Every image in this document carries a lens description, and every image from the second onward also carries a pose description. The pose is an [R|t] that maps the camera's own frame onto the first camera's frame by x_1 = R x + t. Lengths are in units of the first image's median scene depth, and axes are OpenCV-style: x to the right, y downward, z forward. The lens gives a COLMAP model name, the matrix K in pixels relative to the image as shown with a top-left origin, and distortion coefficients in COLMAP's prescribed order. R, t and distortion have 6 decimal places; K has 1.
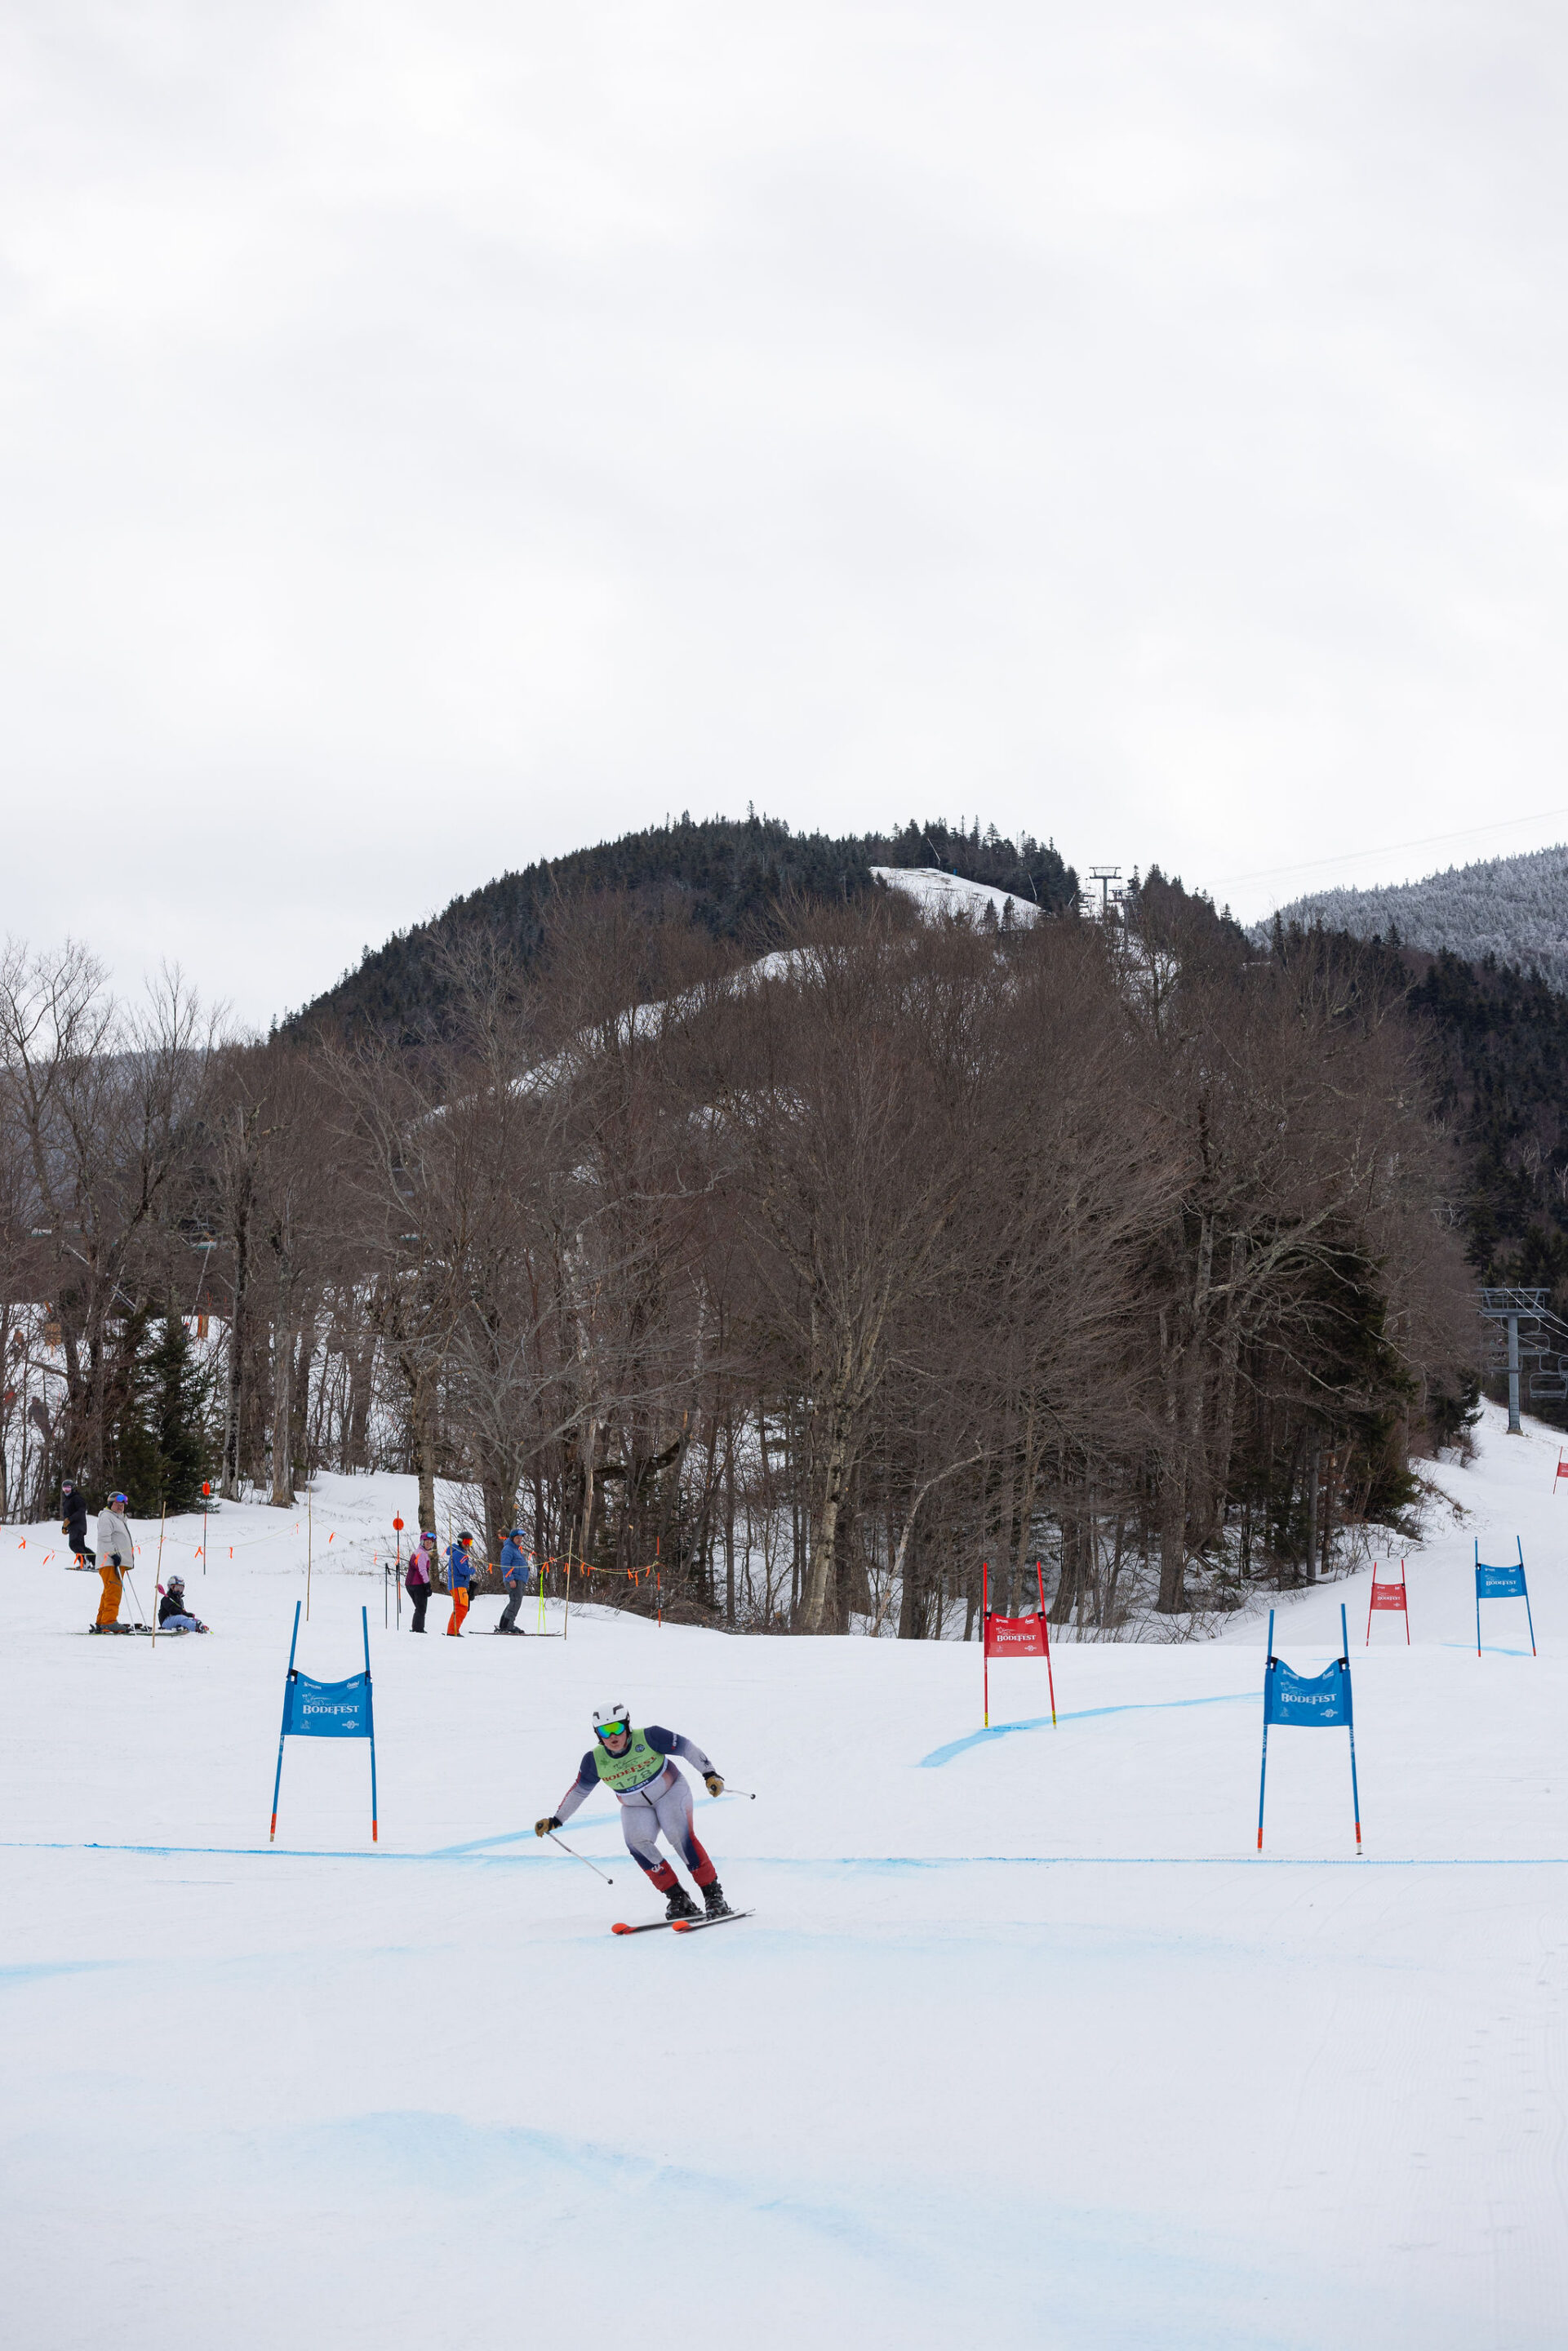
lens RADIAL K [[7568.1, 0, 788.9], [0, 7568.1, 1164.5], [0, 0, 1]] dist [-0.453090, 0.000000]
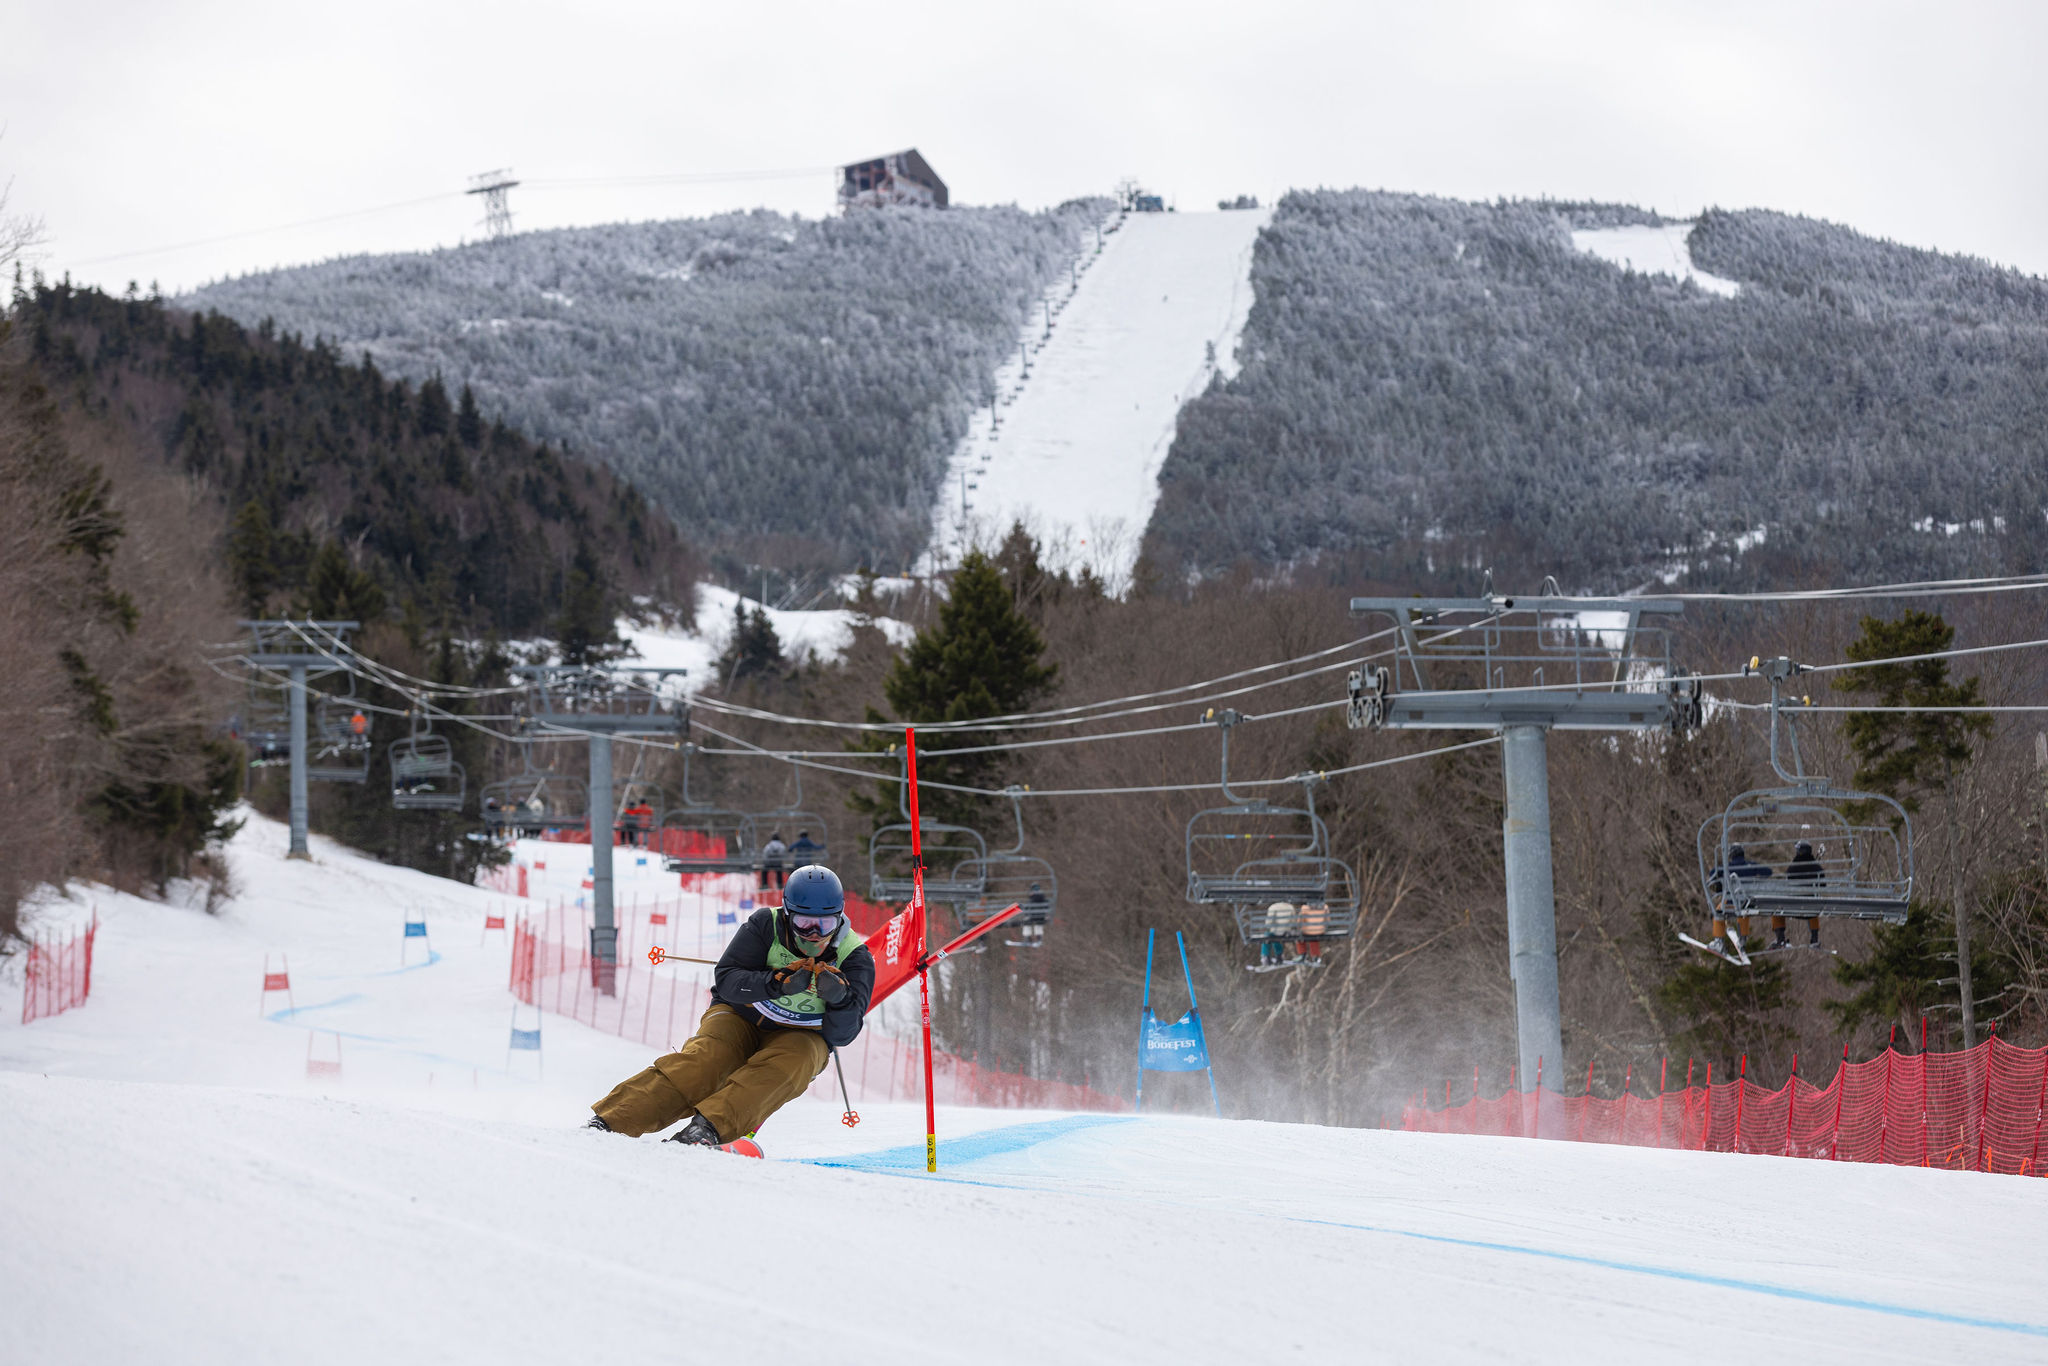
lens RADIAL K [[7232.8, 0, 1020.5], [0, 7232.8, 558.8], [0, 0, 1]] dist [0.137172, 0.000000]
pose [[0.980690, 0.011422, 0.195235, 0.103491], [-0.009631, 0.999902, -0.010122, 0.044599], [-0.195332, 0.008046, 0.980704, 1.100652]]
